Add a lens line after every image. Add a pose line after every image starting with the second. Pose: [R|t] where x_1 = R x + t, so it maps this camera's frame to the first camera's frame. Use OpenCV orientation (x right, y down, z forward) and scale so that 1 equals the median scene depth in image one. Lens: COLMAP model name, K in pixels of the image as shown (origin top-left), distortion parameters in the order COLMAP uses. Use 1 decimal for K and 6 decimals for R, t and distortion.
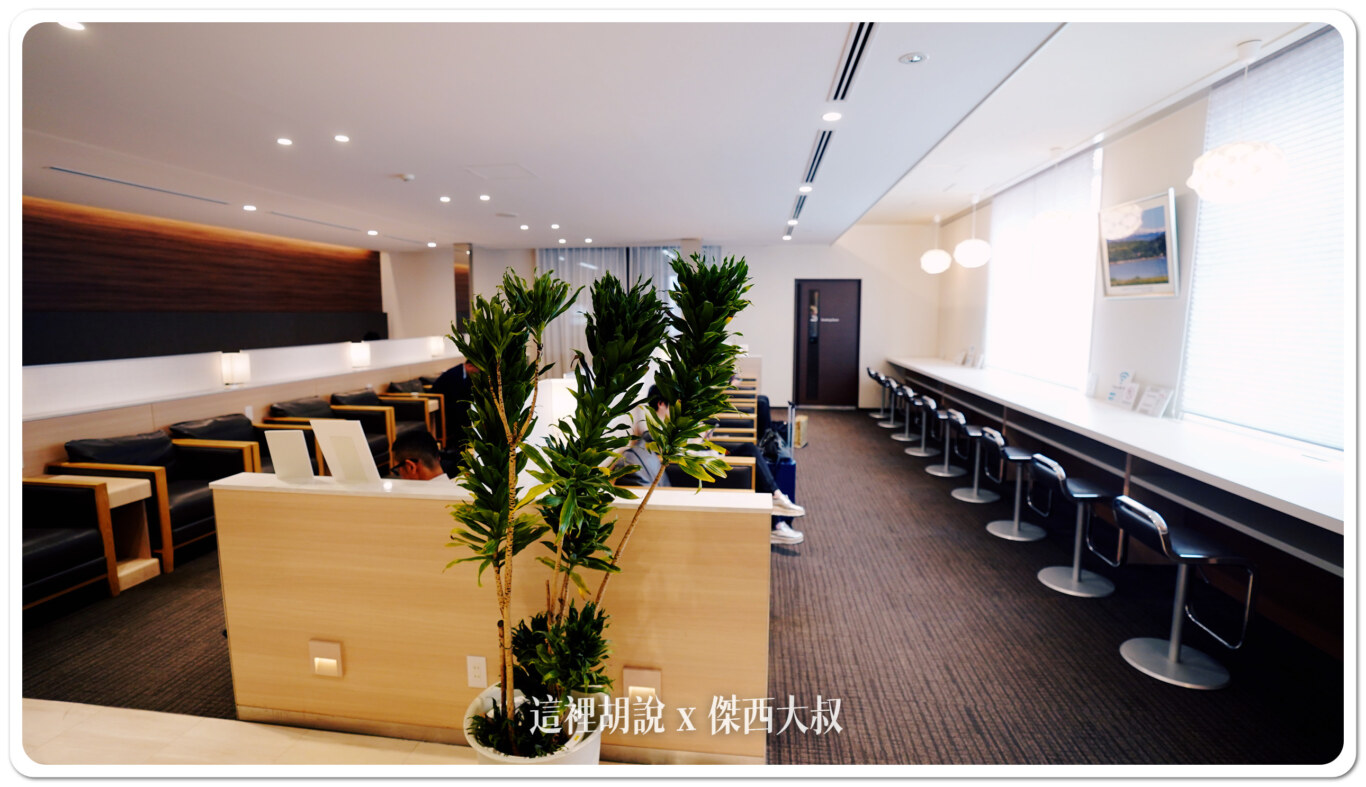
lens RADIAL K [[621.3, 0, 683.0], [0, 621.3, 393.5], [0, 0, 1]] dist [-0.059753, 0.024368]
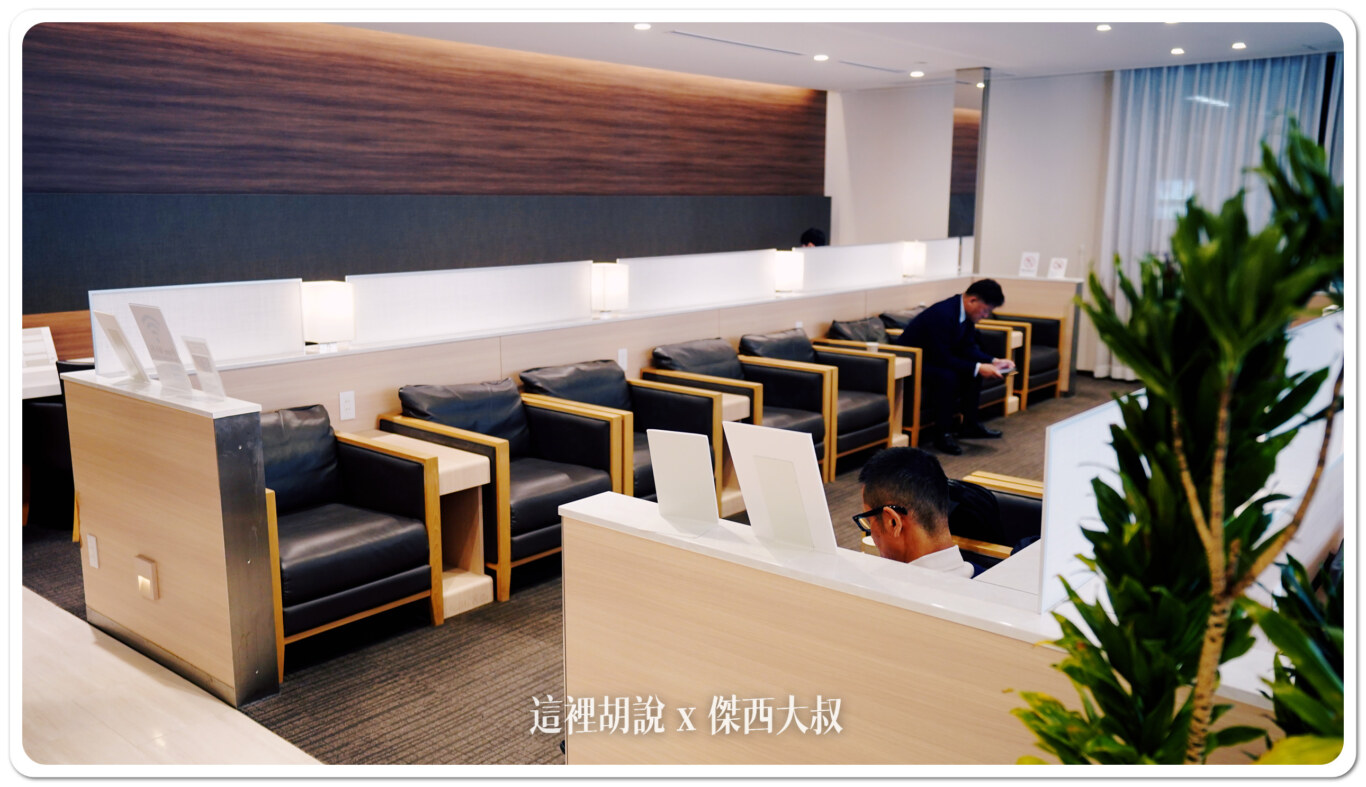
lens RADIAL K [[1086.2, 0, 683.0], [0, 1086.2, 393.5], [0, 0, 1]] dist [0.011364, 0.002850]
pose [[0.842062, 0.096187, -0.530734, -0.080286], [-0.068600, 0.995079, 0.071501, -0.022398], [0.535000, -0.023800, 0.844517, 0.105556]]
